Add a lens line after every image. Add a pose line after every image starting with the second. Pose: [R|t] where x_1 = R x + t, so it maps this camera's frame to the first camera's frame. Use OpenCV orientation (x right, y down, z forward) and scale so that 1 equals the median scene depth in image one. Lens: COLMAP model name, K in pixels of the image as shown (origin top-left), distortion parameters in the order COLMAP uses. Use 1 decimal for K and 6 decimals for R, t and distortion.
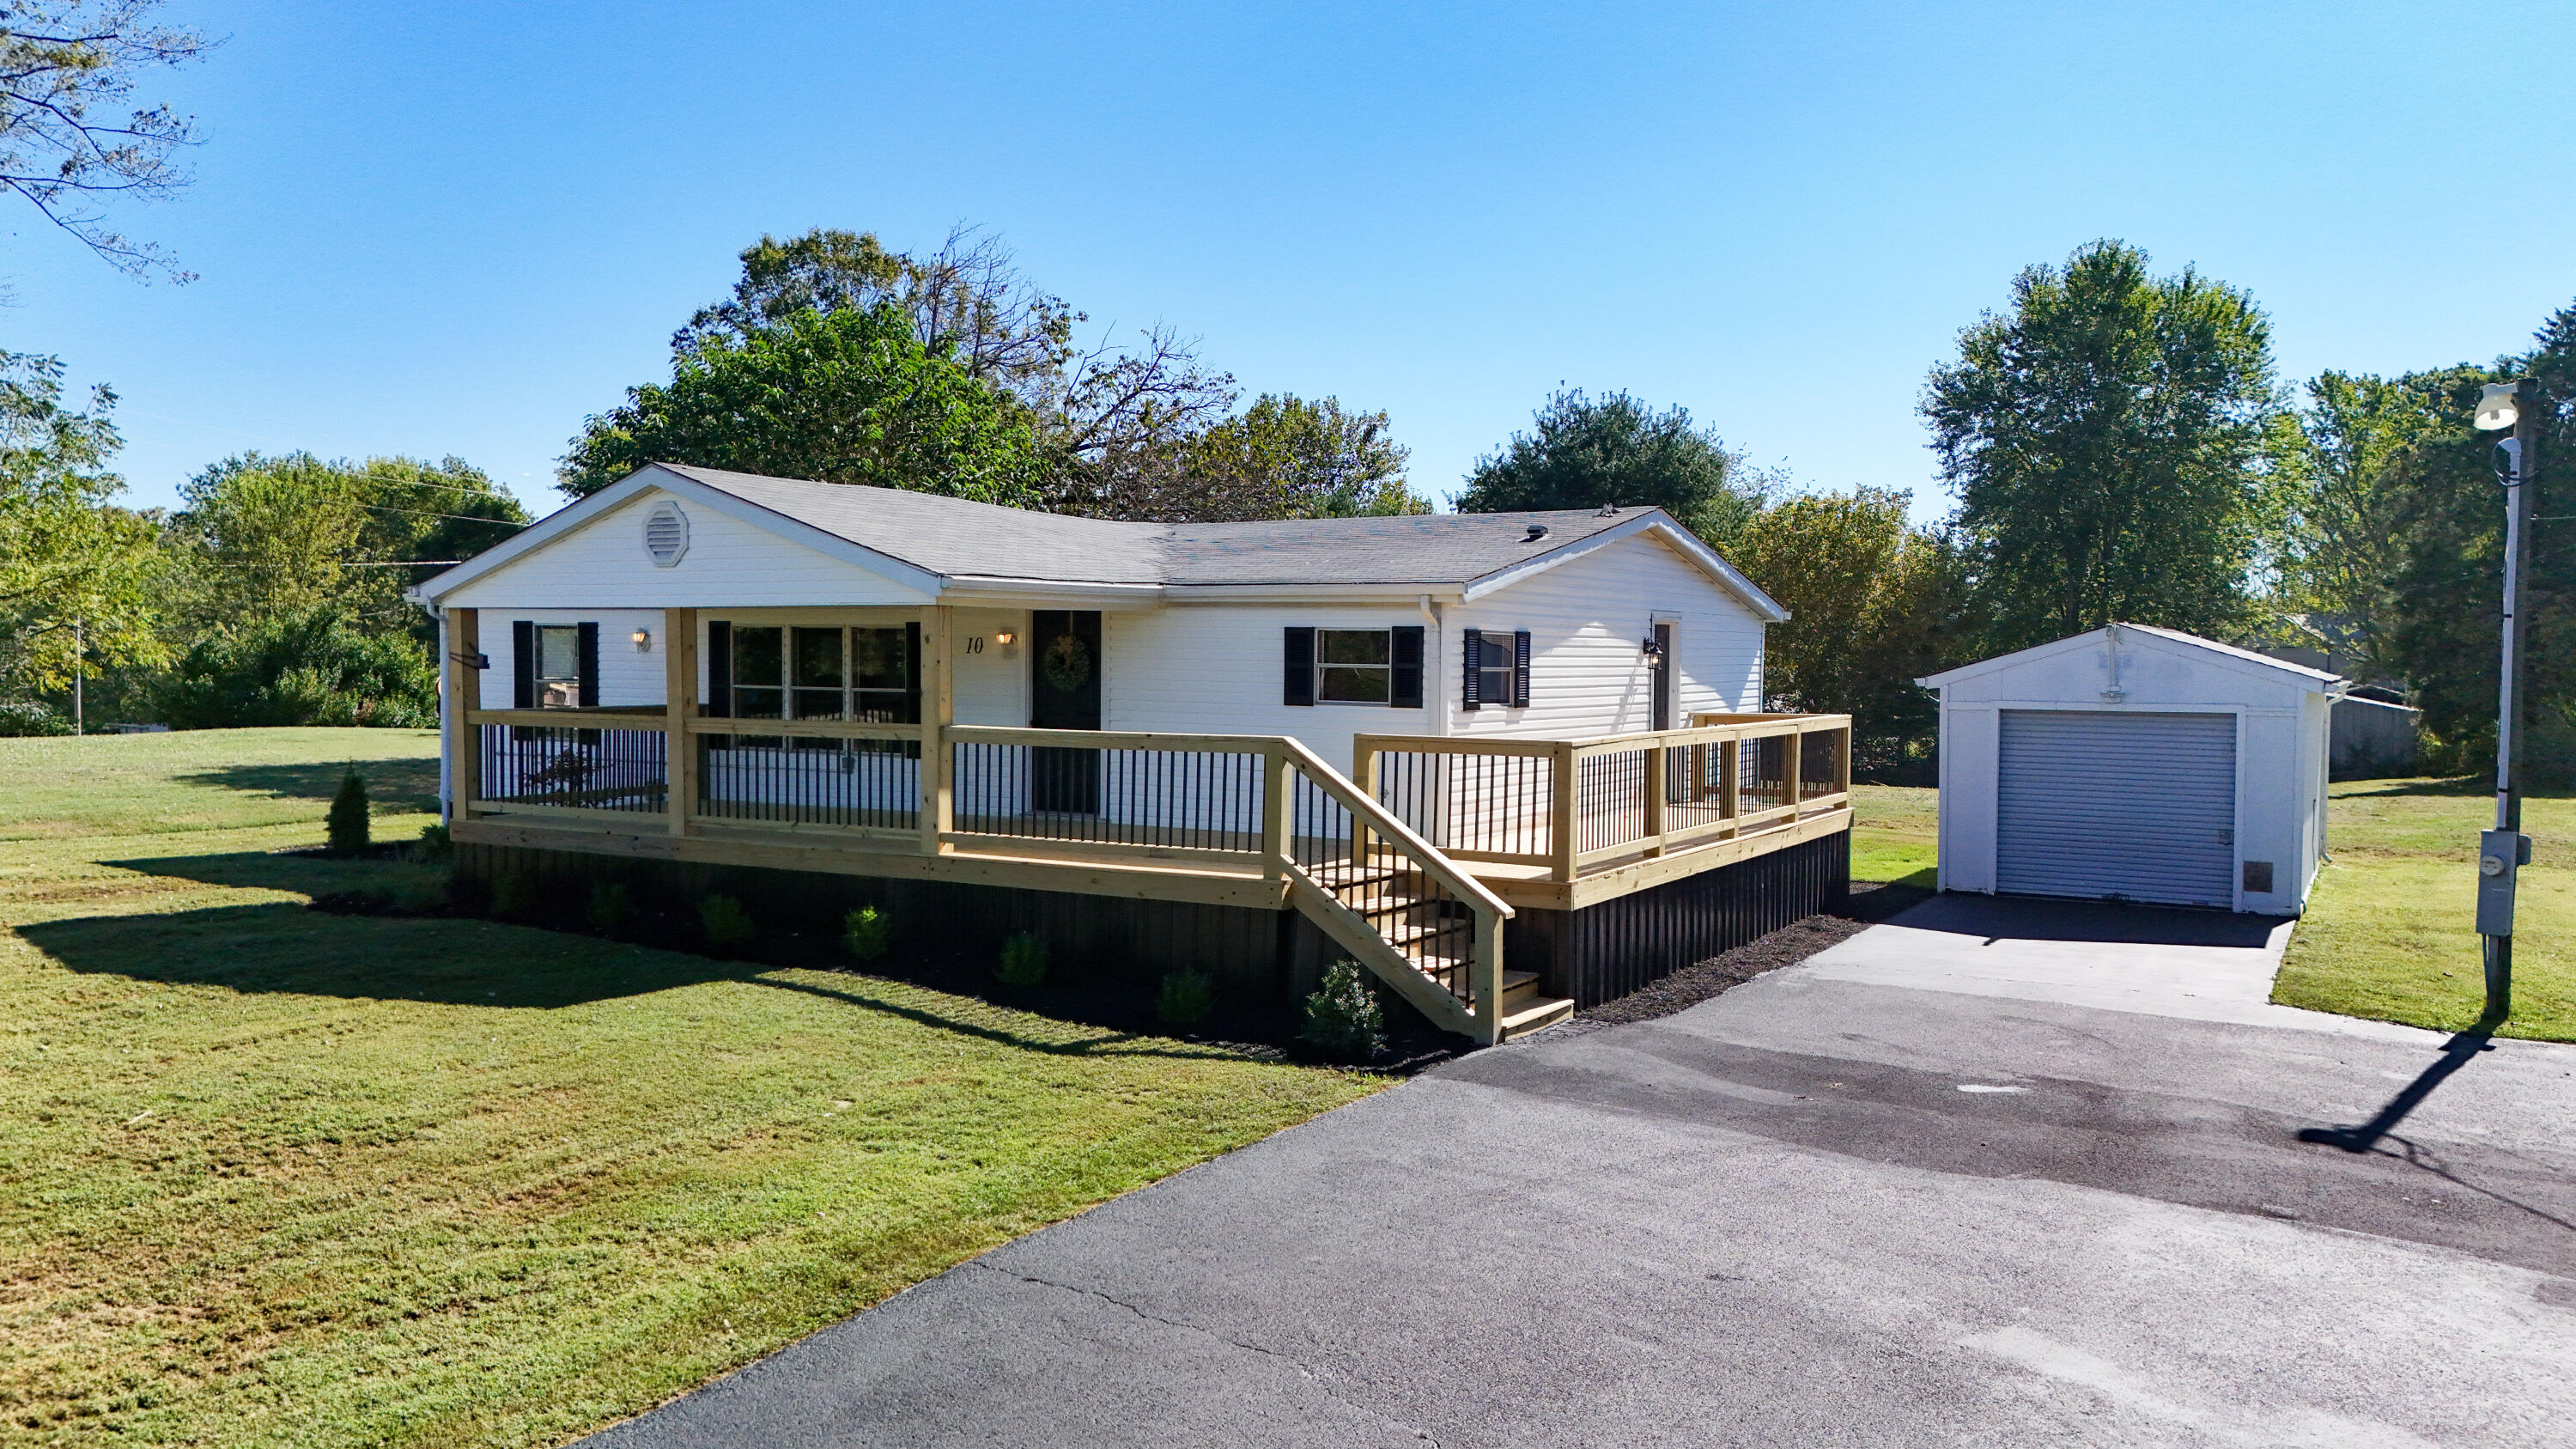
lens RADIAL K [[1912.3, 0, 1288.0], [0, 1912.3, 724.5], [0, 0, 1]] dist [0.117855, -0.154060]
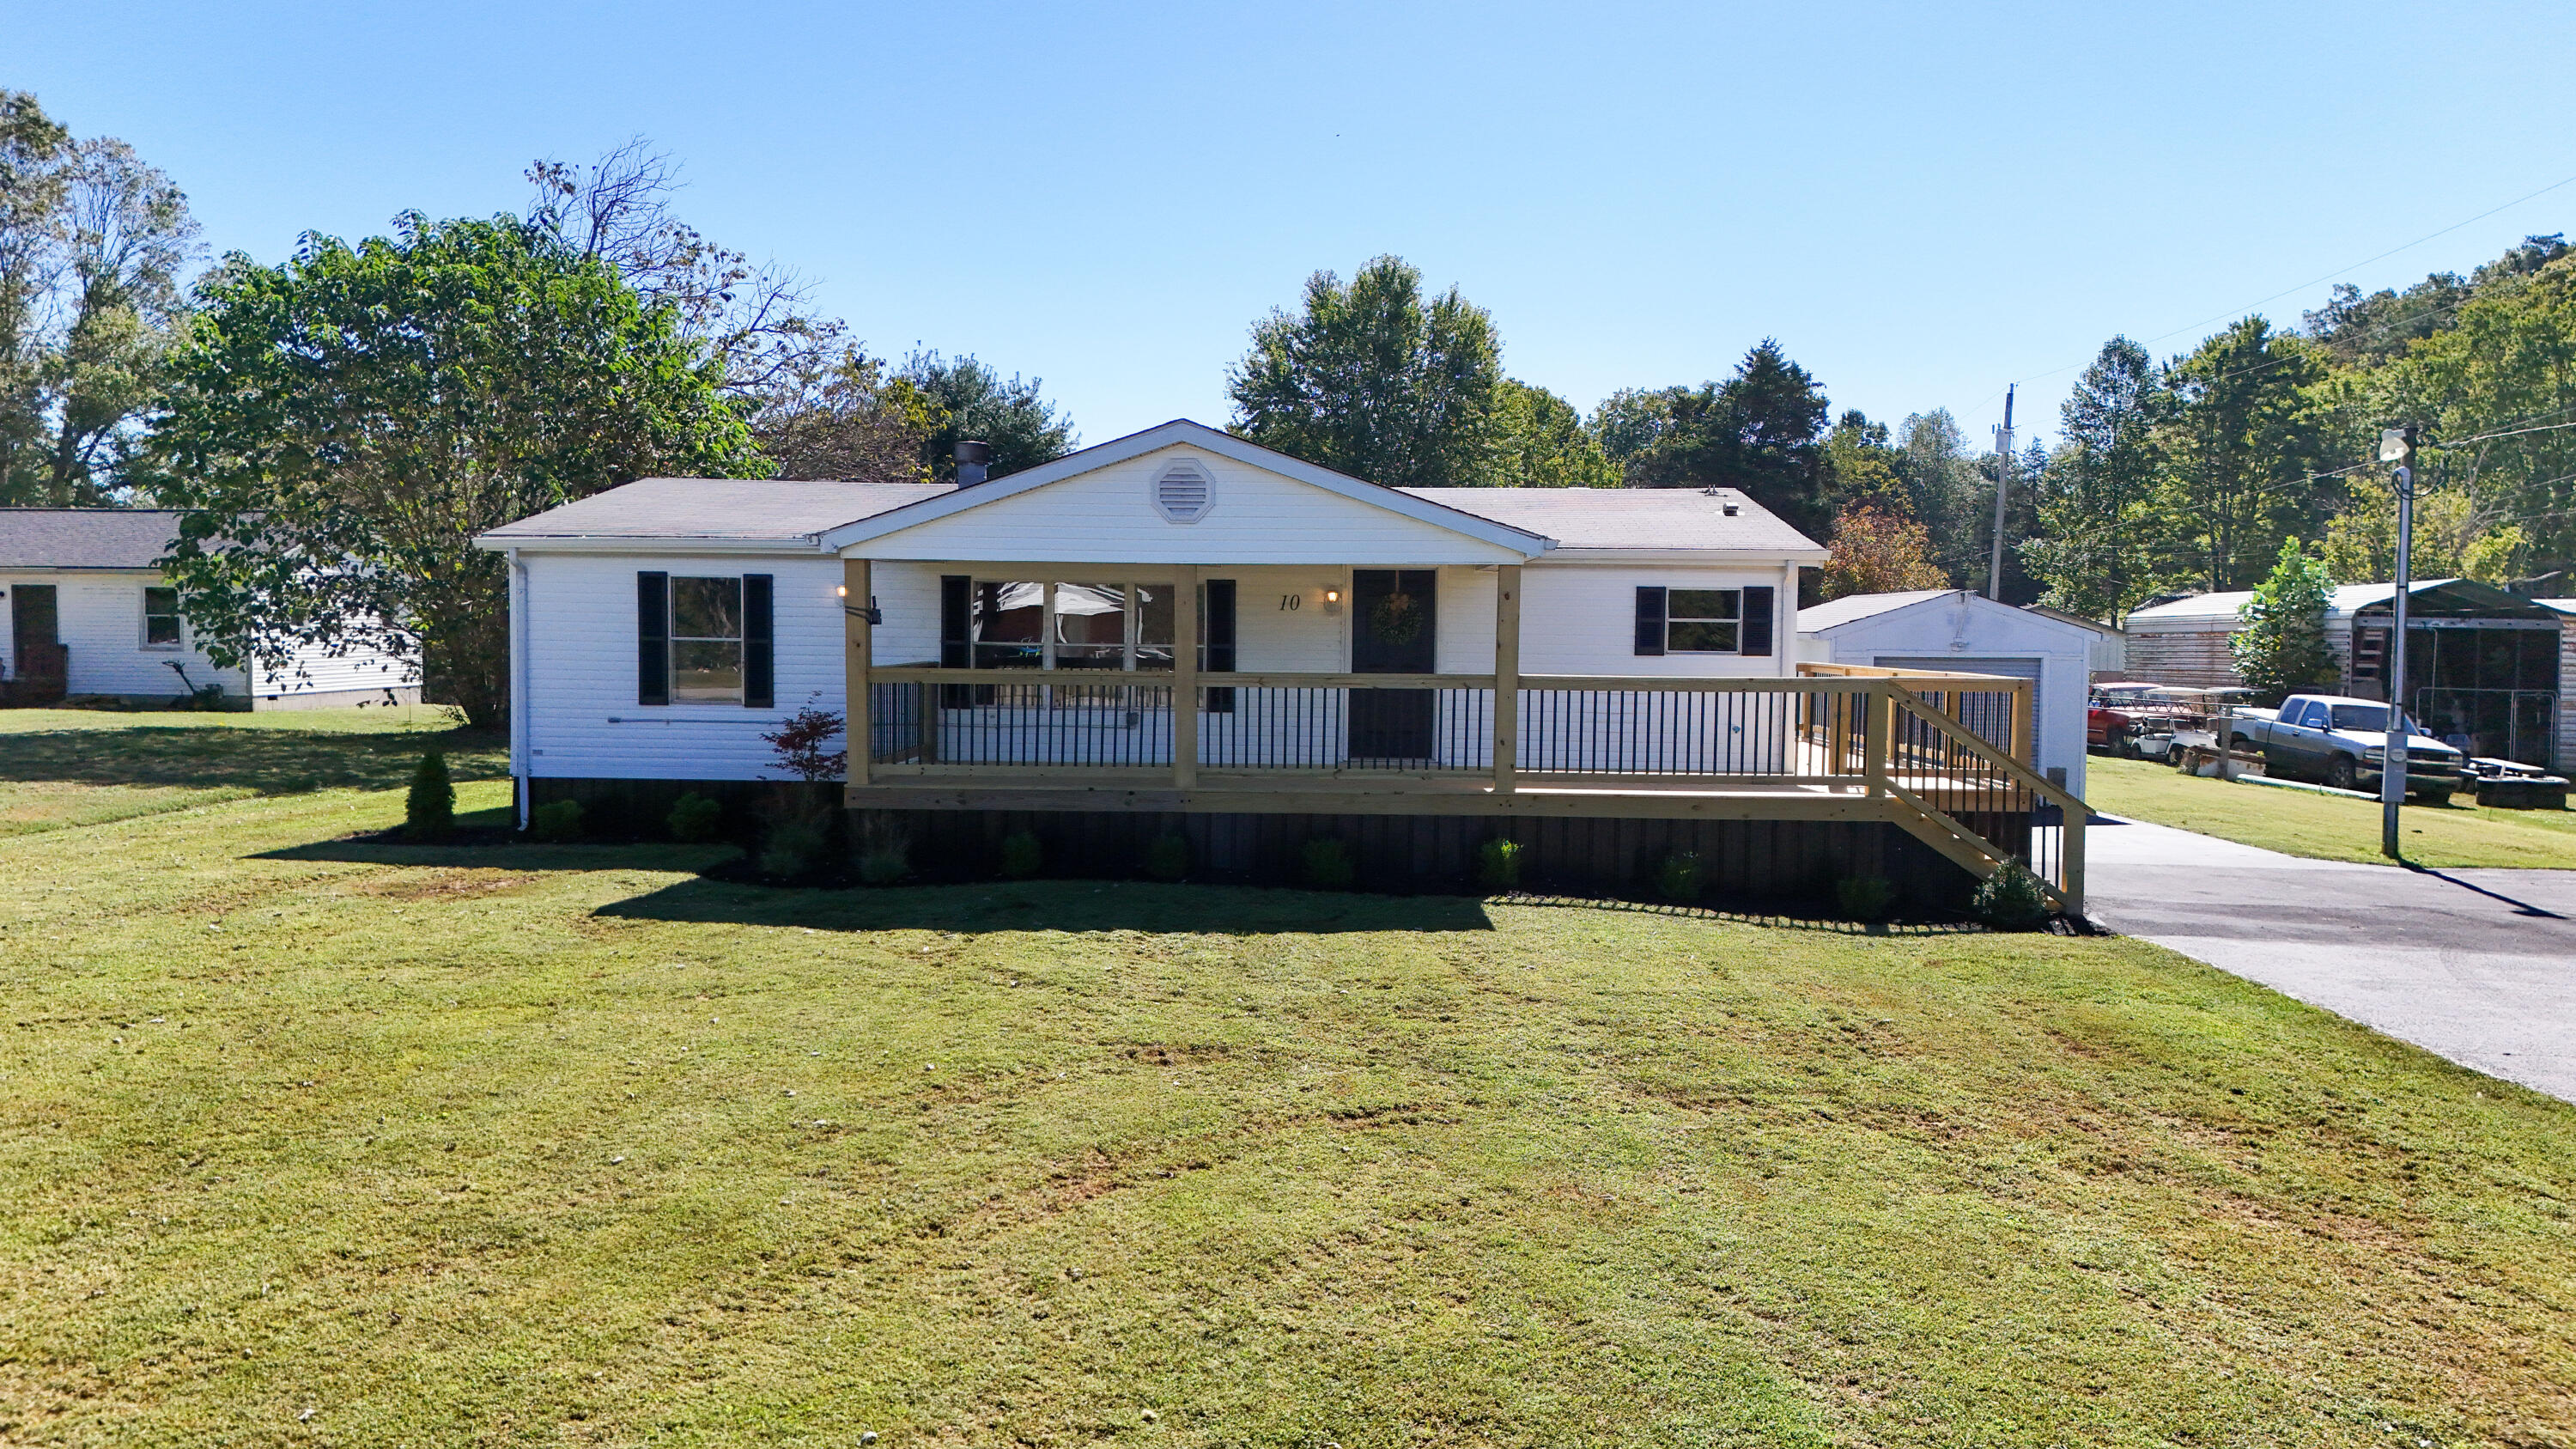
lens RADIAL K [[1912.3, 0, 1288.0], [0, 1912.3, 724.5], [0, 0, 1]] dist [0.117855, -0.154060]
pose [[0.878701, -0.023968, 0.476771, -0.670941], [0.014250, 0.999611, 0.023989, 0.000655], [-0.477161, -0.014285, 0.878700, 0.080018]]
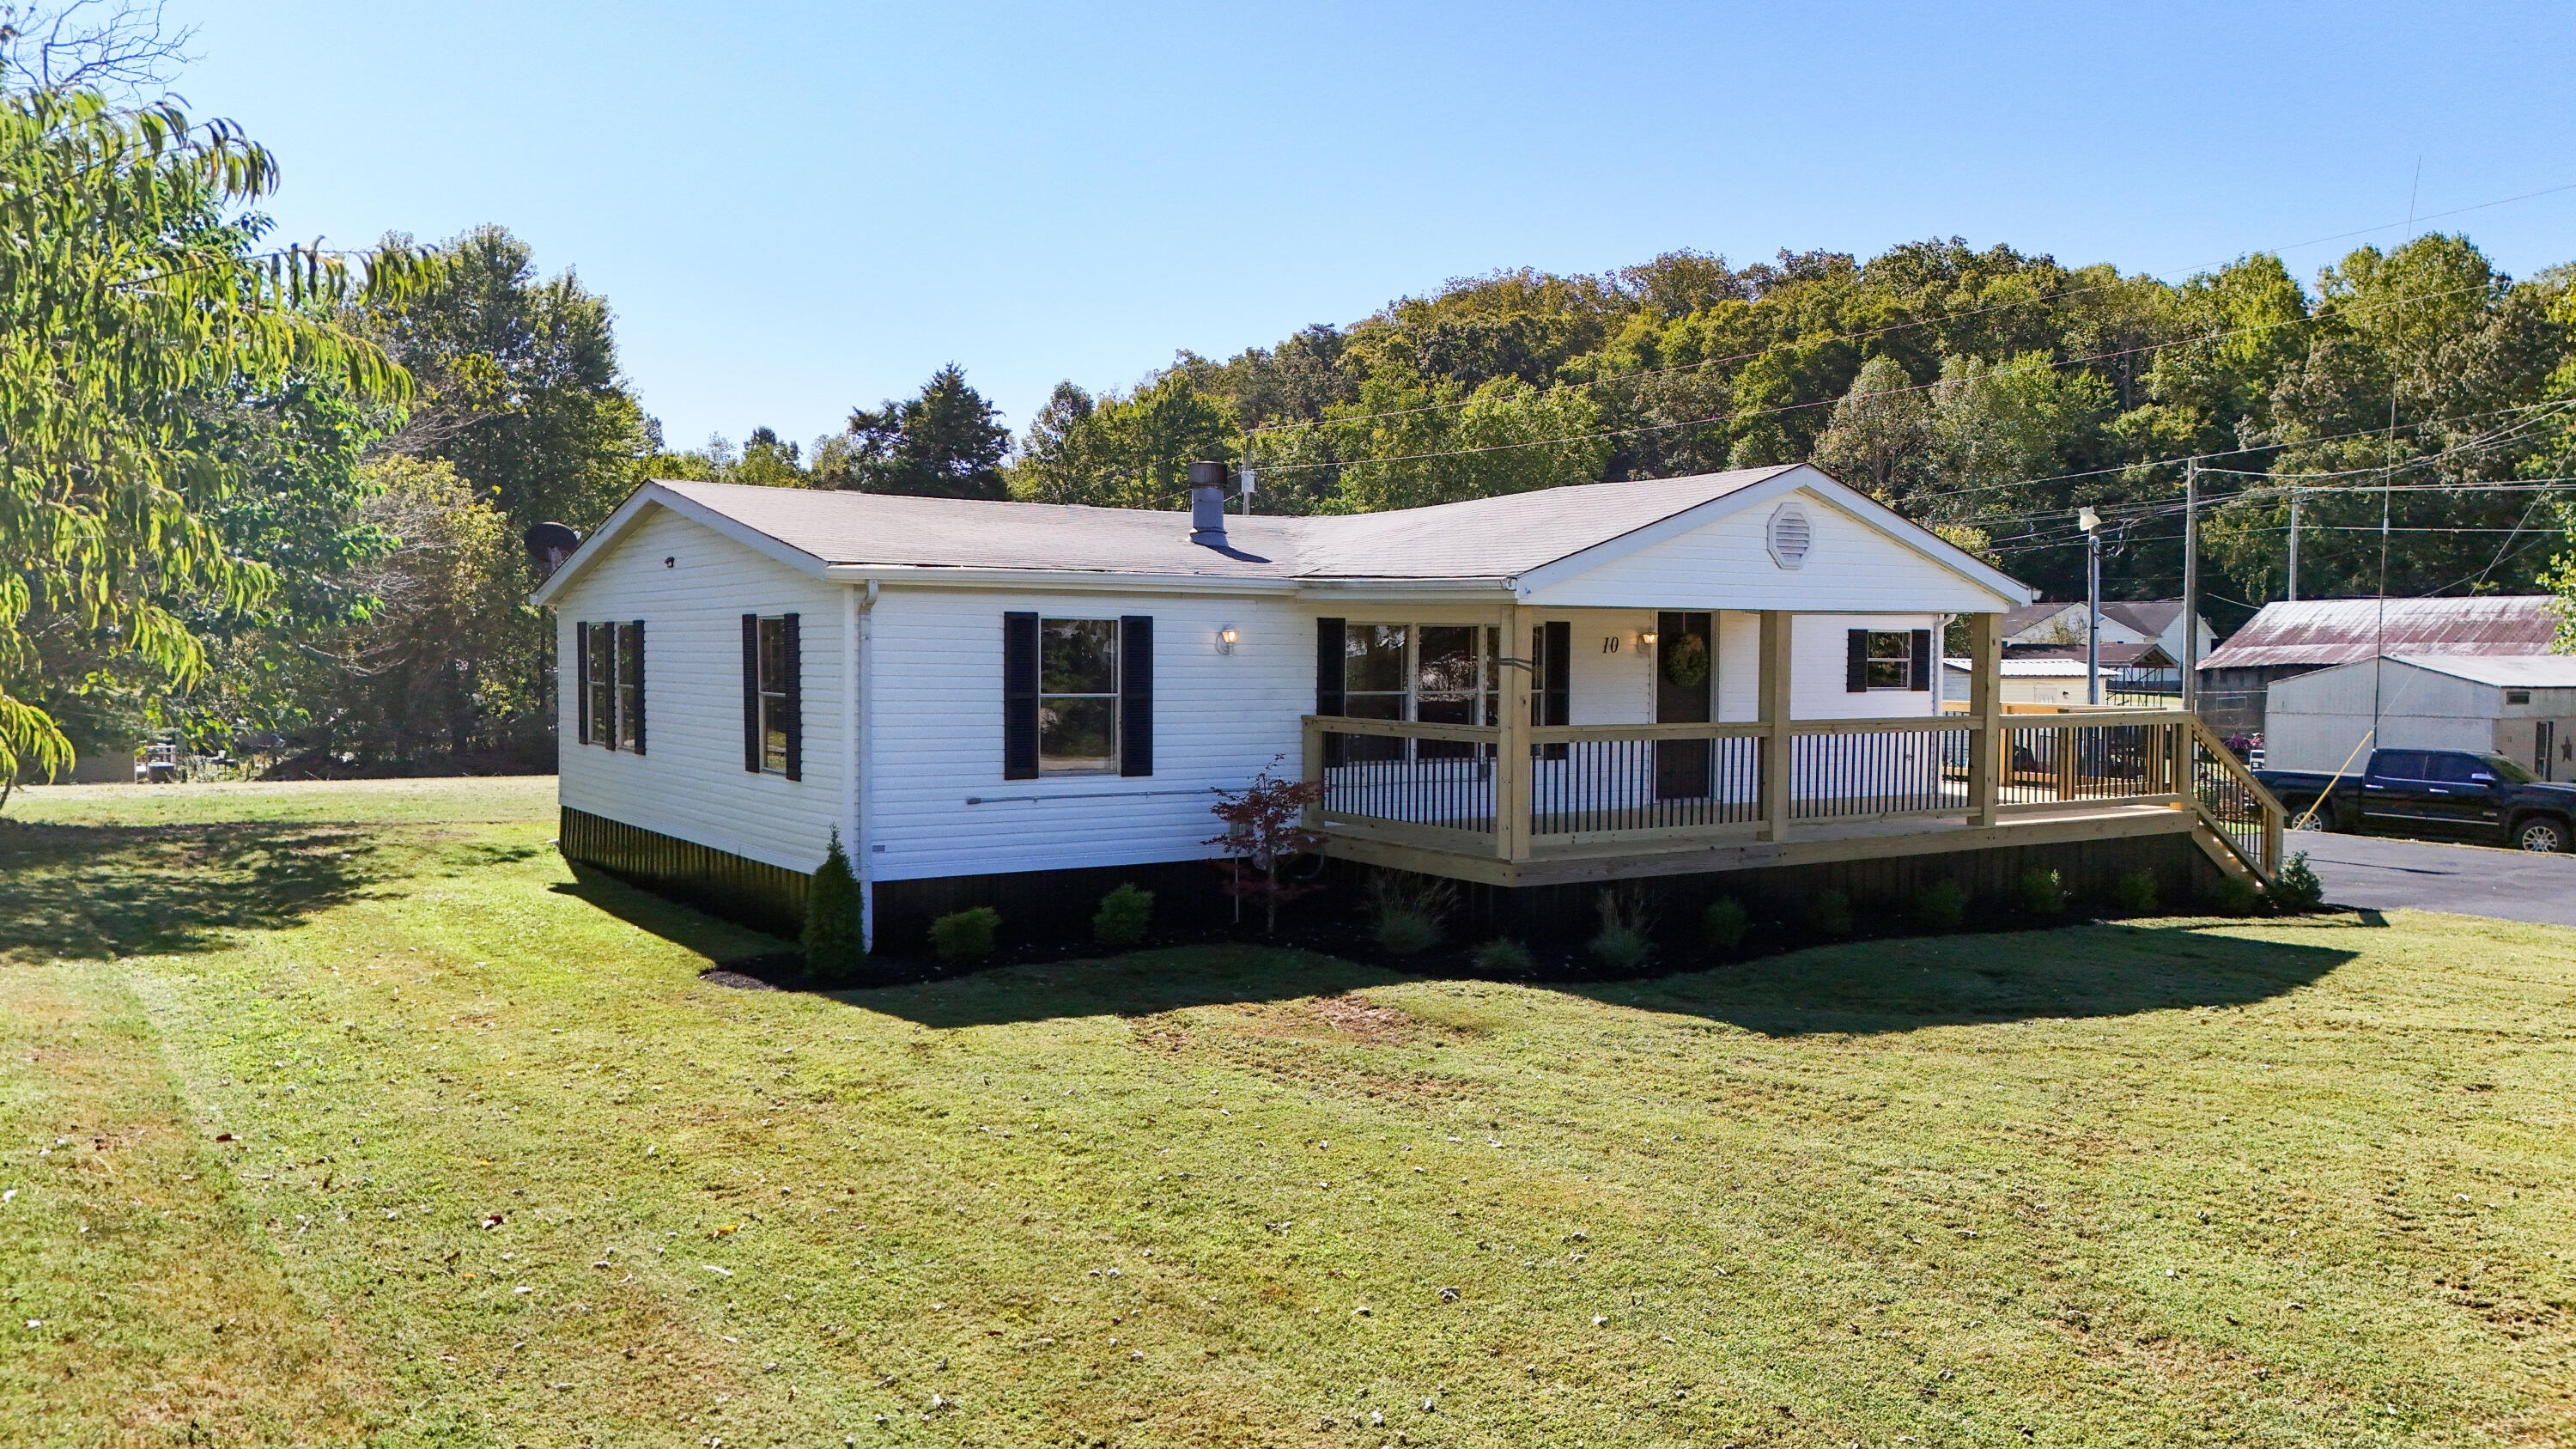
lens RADIAL K [[1912.3, 0, 1288.0], [0, 1912.3, 724.5], [0, 0, 1]] dist [0.117855, -0.154060]
pose [[0.433309, -0.041827, 0.900274, -1.178281], [0.030905, 0.999025, 0.031540, -0.036621], [-0.900715, 0.014157, 0.434179, 0.715971]]
